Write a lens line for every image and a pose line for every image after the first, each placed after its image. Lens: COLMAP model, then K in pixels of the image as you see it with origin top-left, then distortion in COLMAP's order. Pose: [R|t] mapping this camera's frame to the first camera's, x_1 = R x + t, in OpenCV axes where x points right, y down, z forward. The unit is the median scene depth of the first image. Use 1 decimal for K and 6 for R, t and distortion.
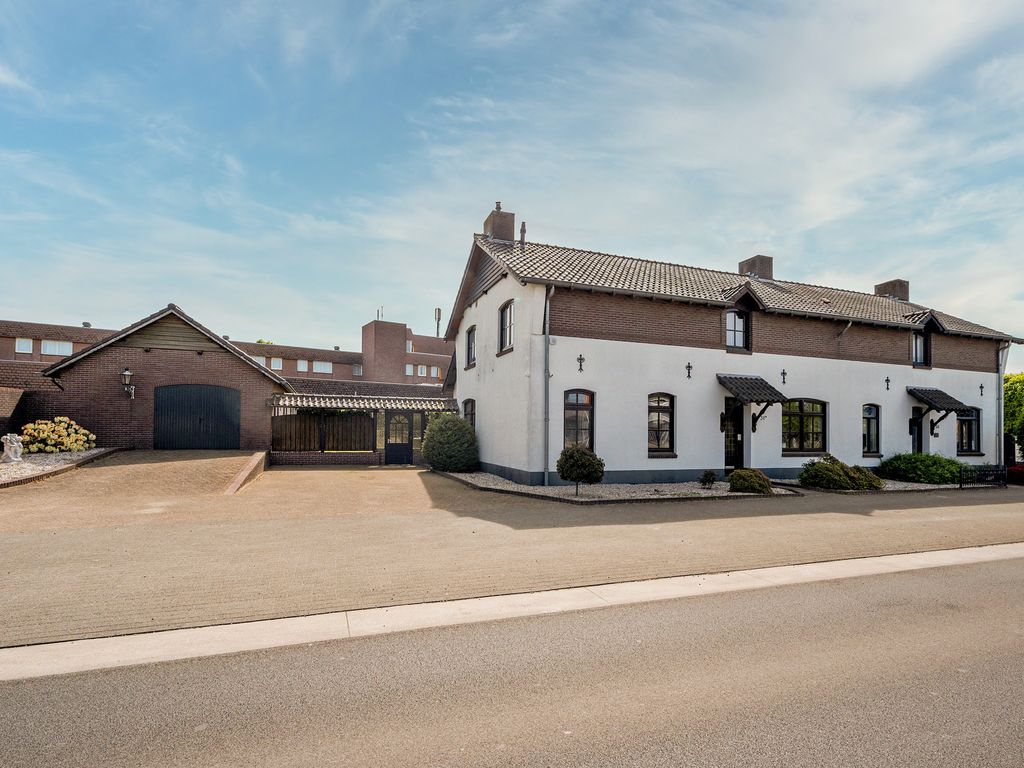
lens RADIAL K [[508.1, 0, 509.9], [0, 508.1, 385.0], [0, 0, 1]] dist [-0.006868, 0.004430]
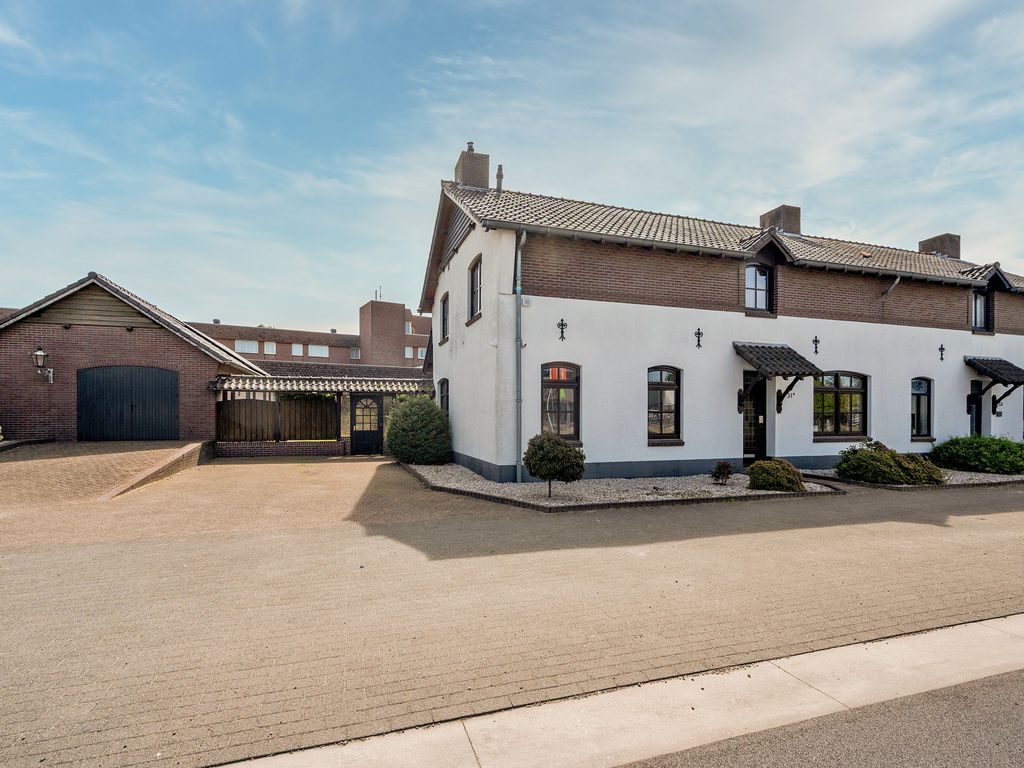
lens RADIAL K [[508.1, 0, 514.1], [0, 508.1, 387.6], [0, 0, 1]] dist [-0.006868, 0.004430]
pose [[0.999626, -0.013212, -0.023962, 0.067768], [0.014059, 0.999270, 0.035521, 0.015658], [0.023475, -0.035844, 0.999082, 0.160176]]
